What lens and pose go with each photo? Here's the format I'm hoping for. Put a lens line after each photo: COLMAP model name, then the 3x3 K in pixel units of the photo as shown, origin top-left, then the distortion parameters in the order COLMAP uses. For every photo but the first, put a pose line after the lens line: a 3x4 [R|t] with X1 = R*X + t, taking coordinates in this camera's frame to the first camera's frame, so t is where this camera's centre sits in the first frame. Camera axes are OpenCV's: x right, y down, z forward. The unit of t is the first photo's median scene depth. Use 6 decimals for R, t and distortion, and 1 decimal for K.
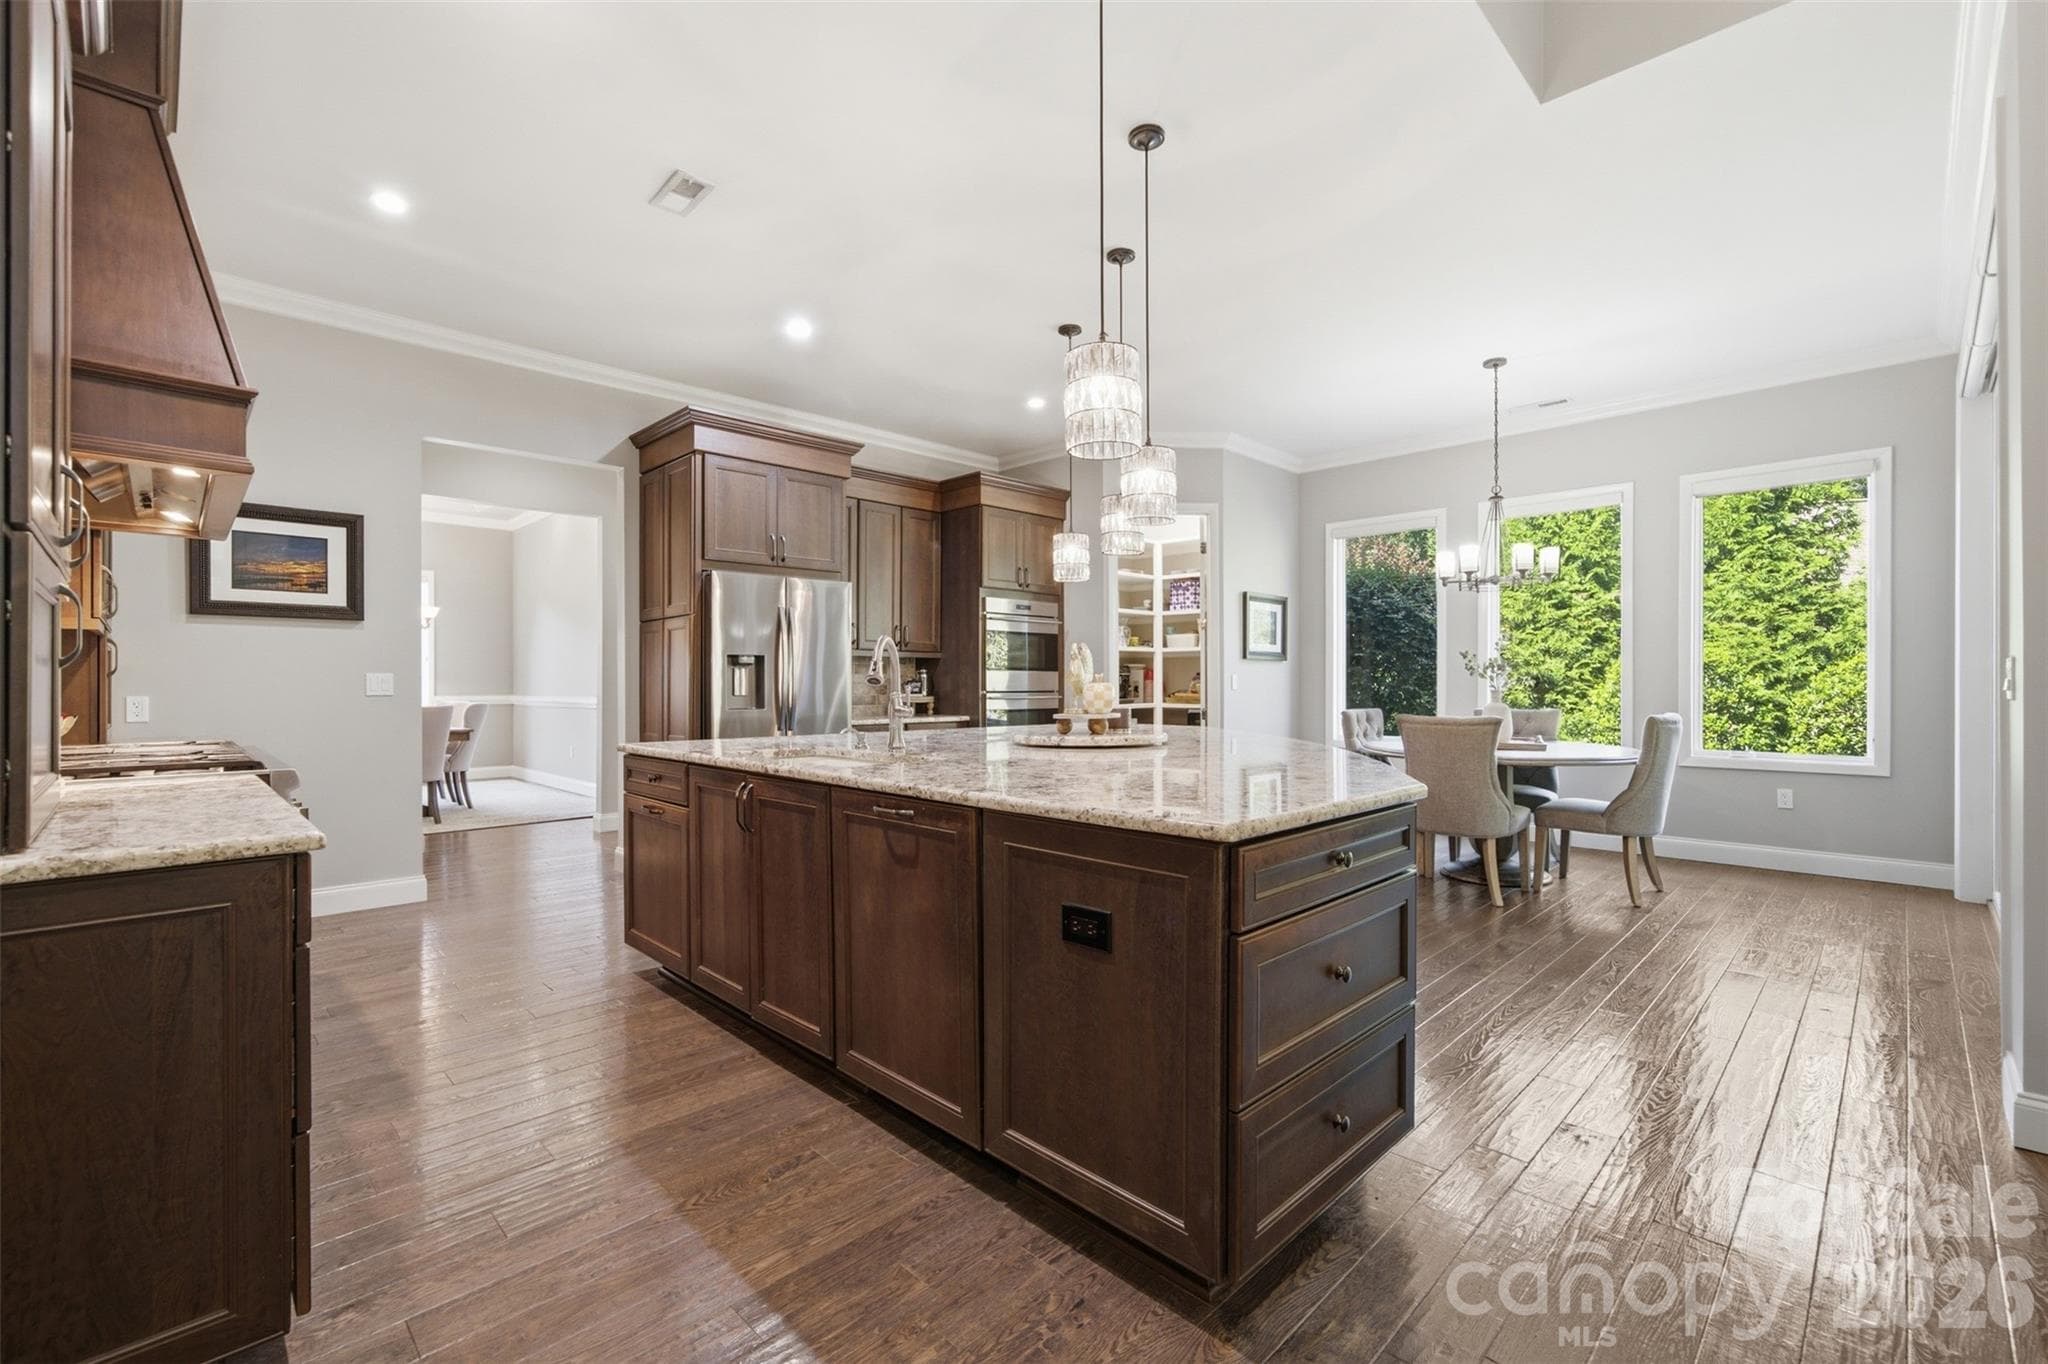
lens RADIAL K [[872.0, 0, 1014.3], [0, 872.0, 684.6], [0, 0, 1]] dist [0.000984, 0.004225]
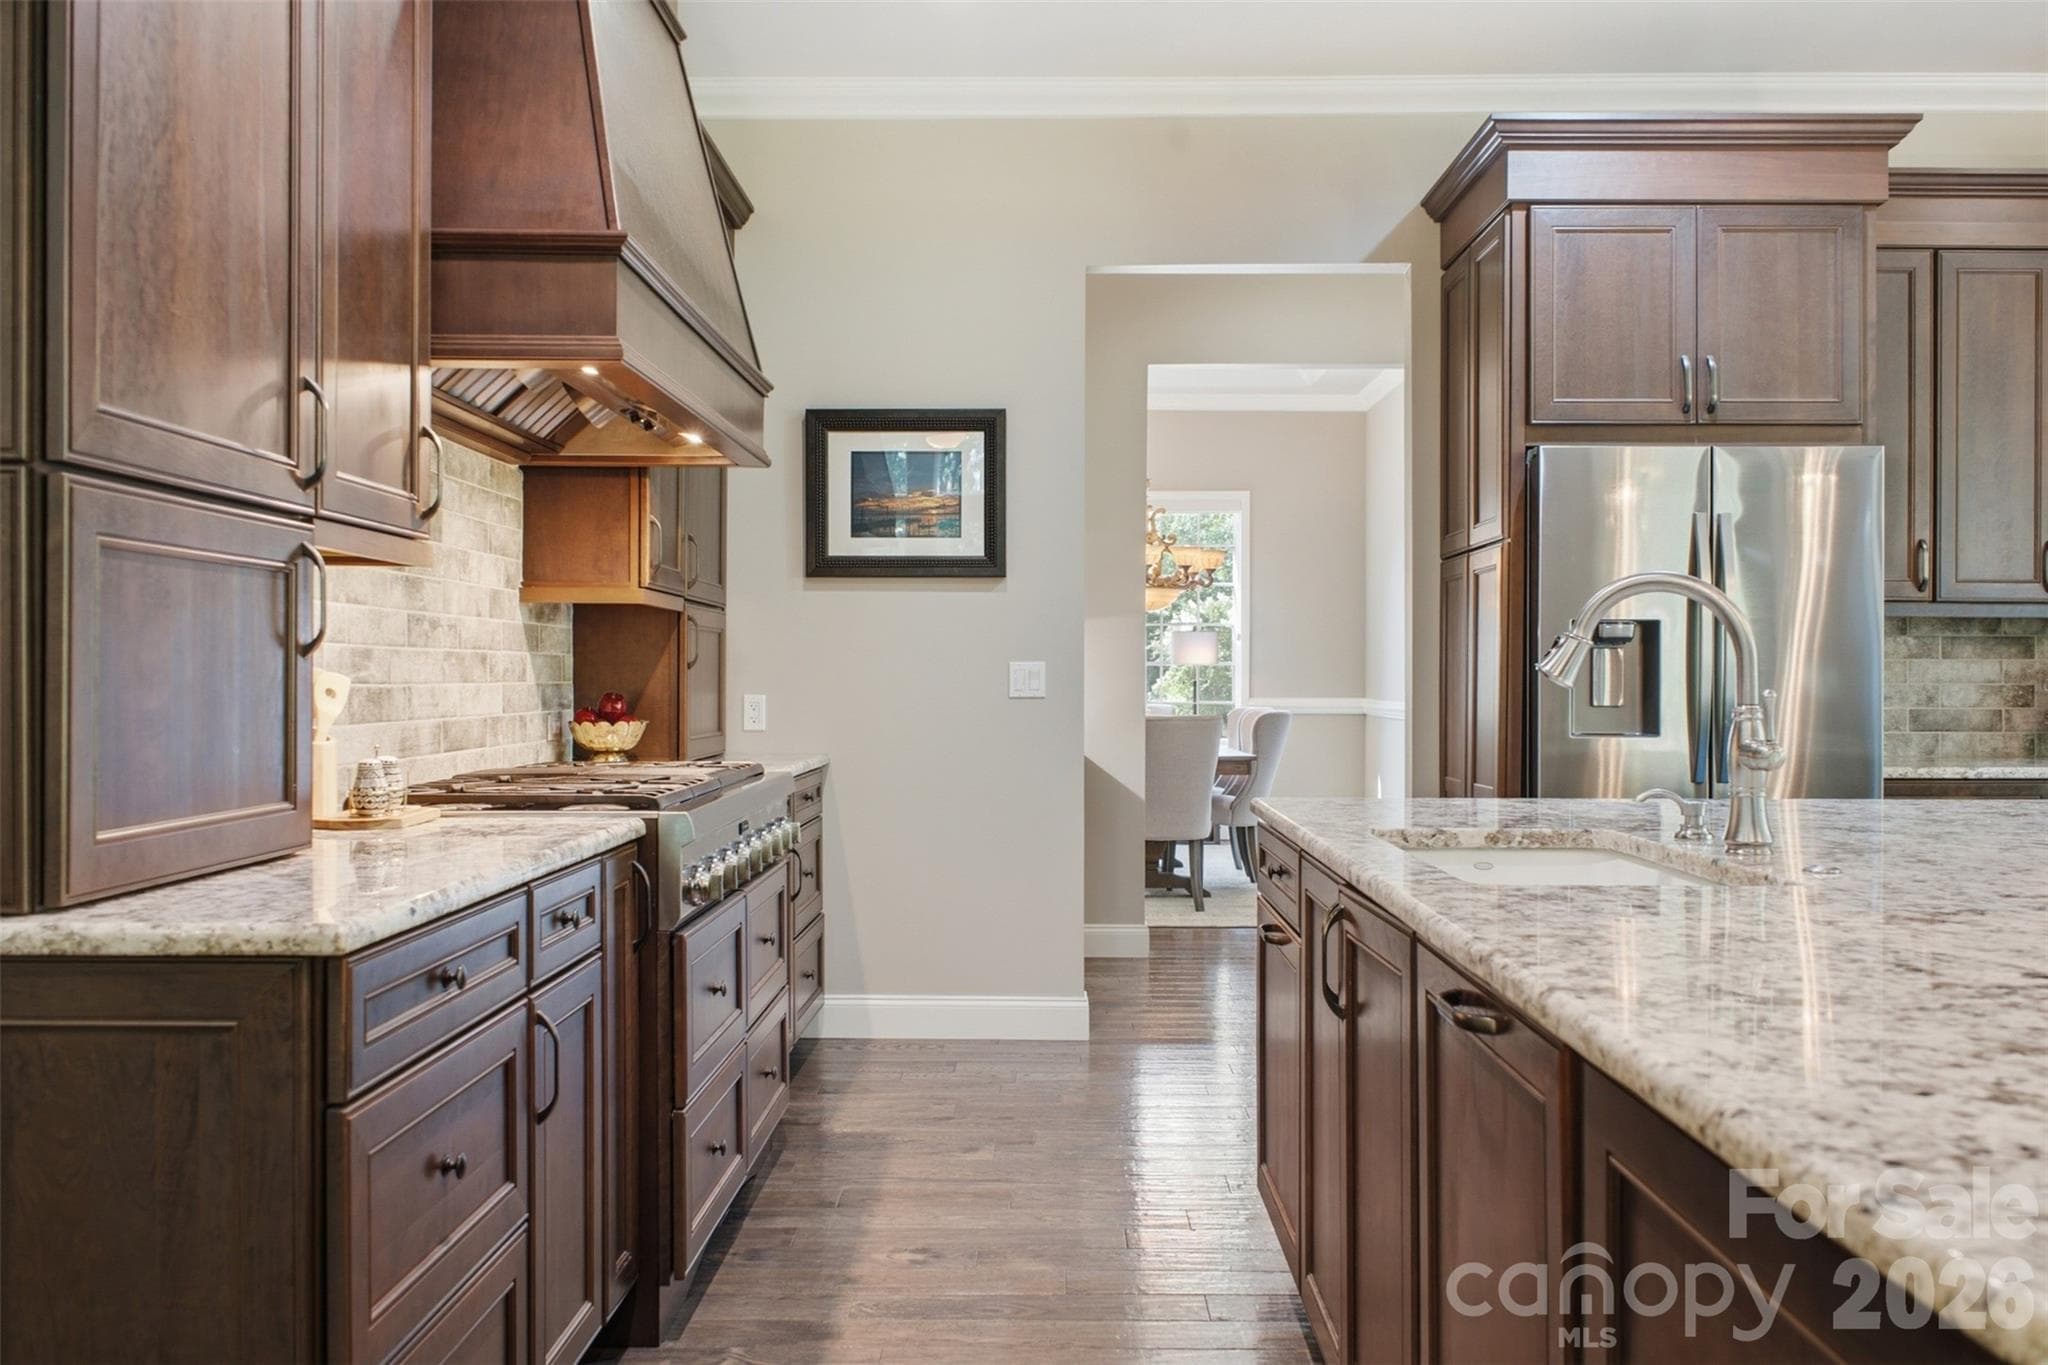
lens RADIAL K [[1686.6, 0, 1023.5], [0, 1686.6, 682.7], [0, 0, 1]] dist [-0.005613, -0.006660]
pose [[0.715536, 0.005880, -0.698551, 0.070042], [-0.004910, 0.999982, 0.003388, -0.001382], [0.698559, 0.001006, 0.715552, 0.094916]]
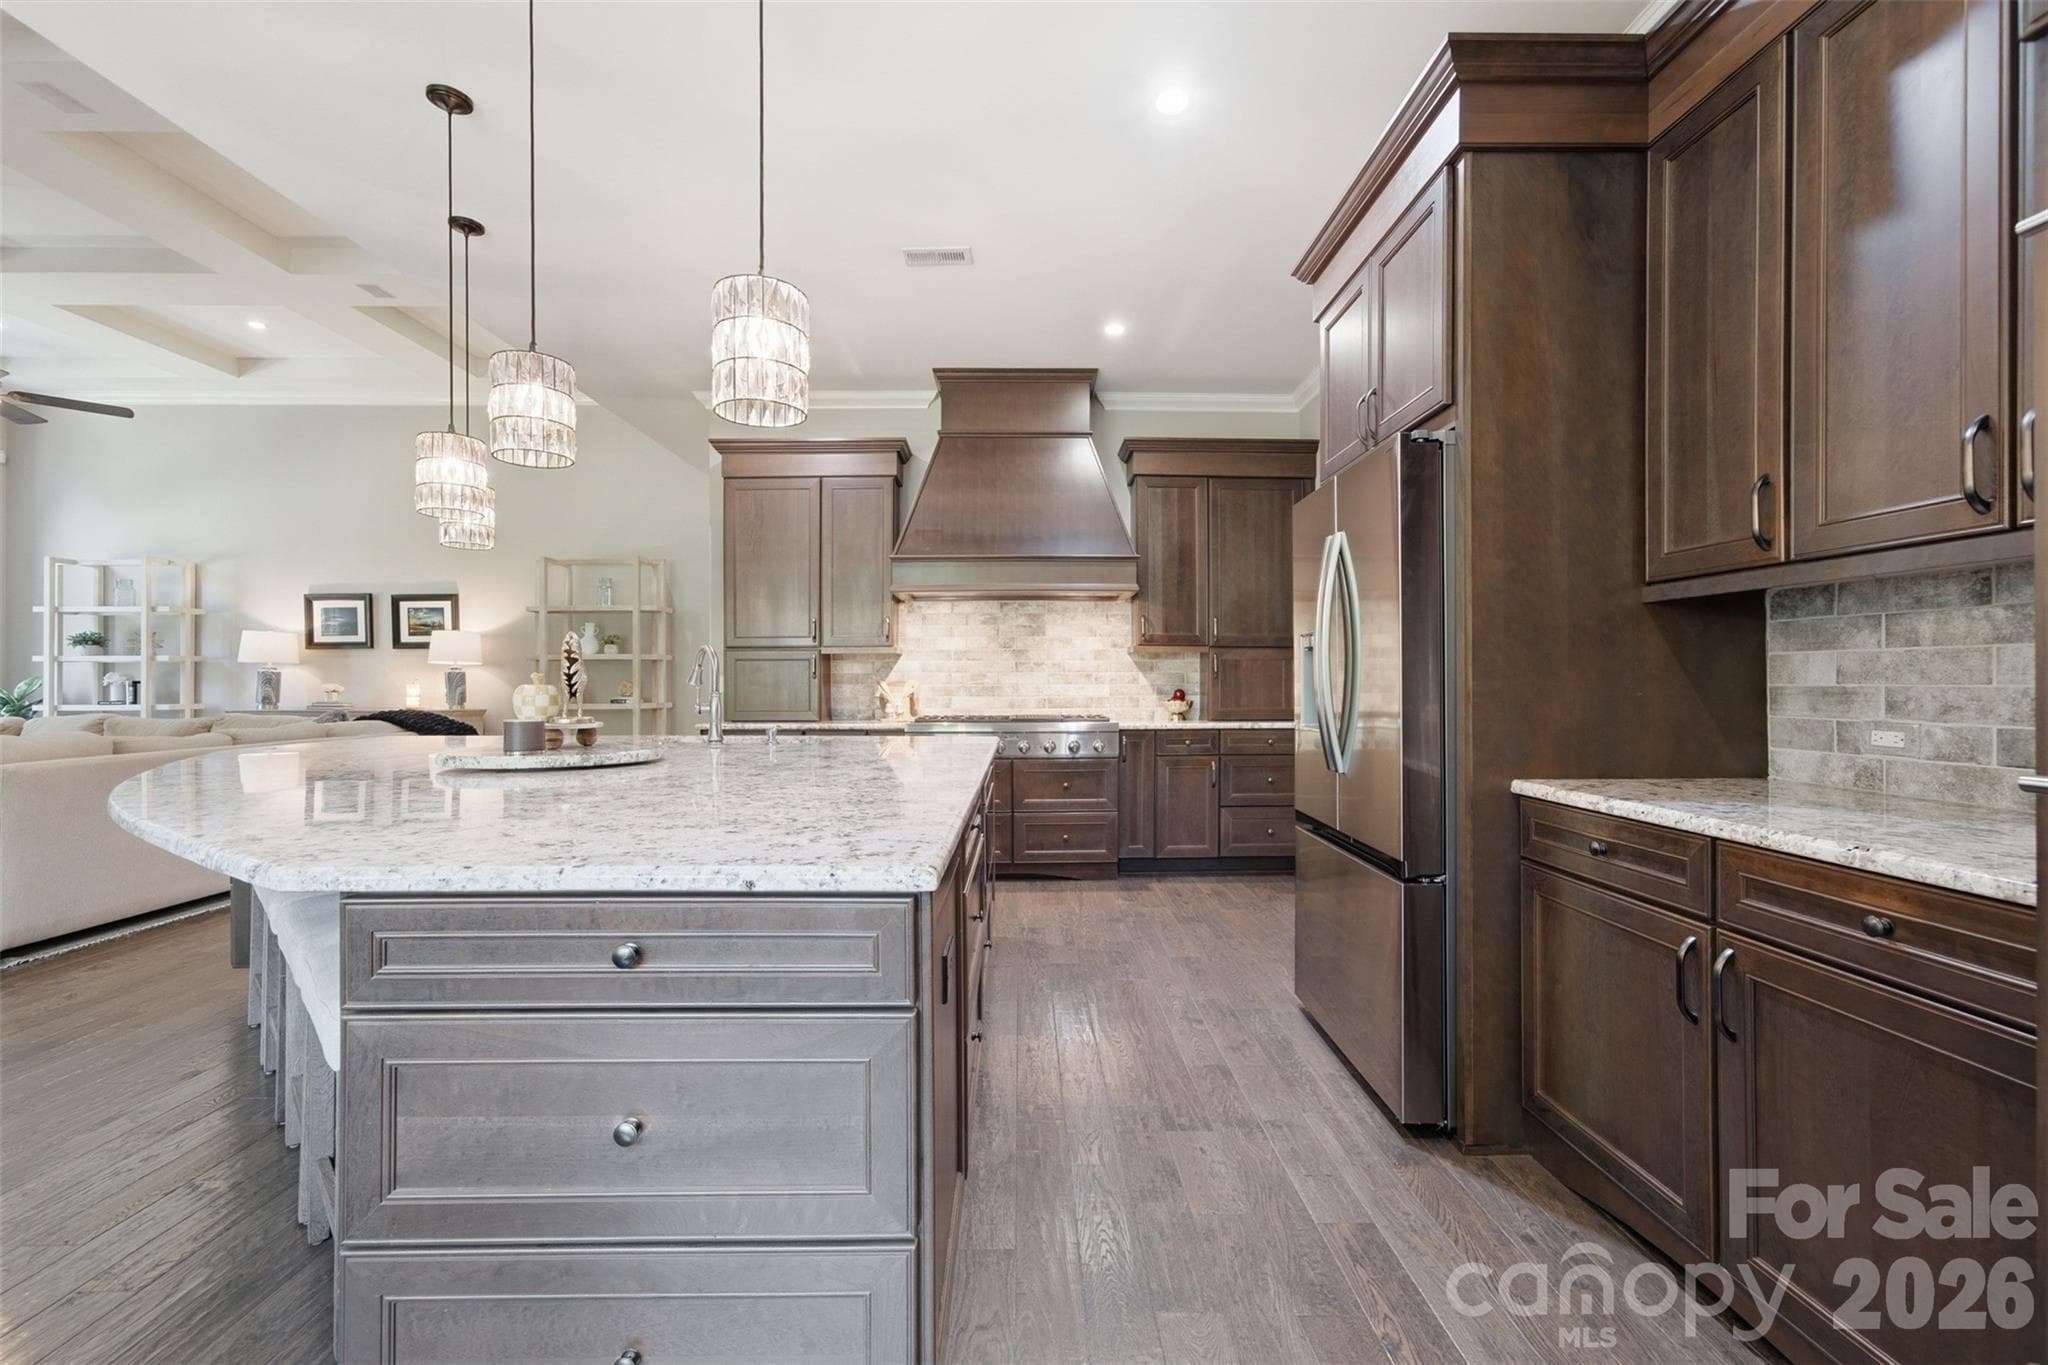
lens RADIAL K [[872.0, 0, 1028.7], [0, 872.0, 680.2], [0, 0, 1]] dist [0.000984, 0.004225]
pose [[-0.696940, 0.005808, -0.717106, 0.175789], [0.006128, 0.999979, 0.002143, -0.003826], [0.717103, -0.002901, -0.696961, 0.913718]]
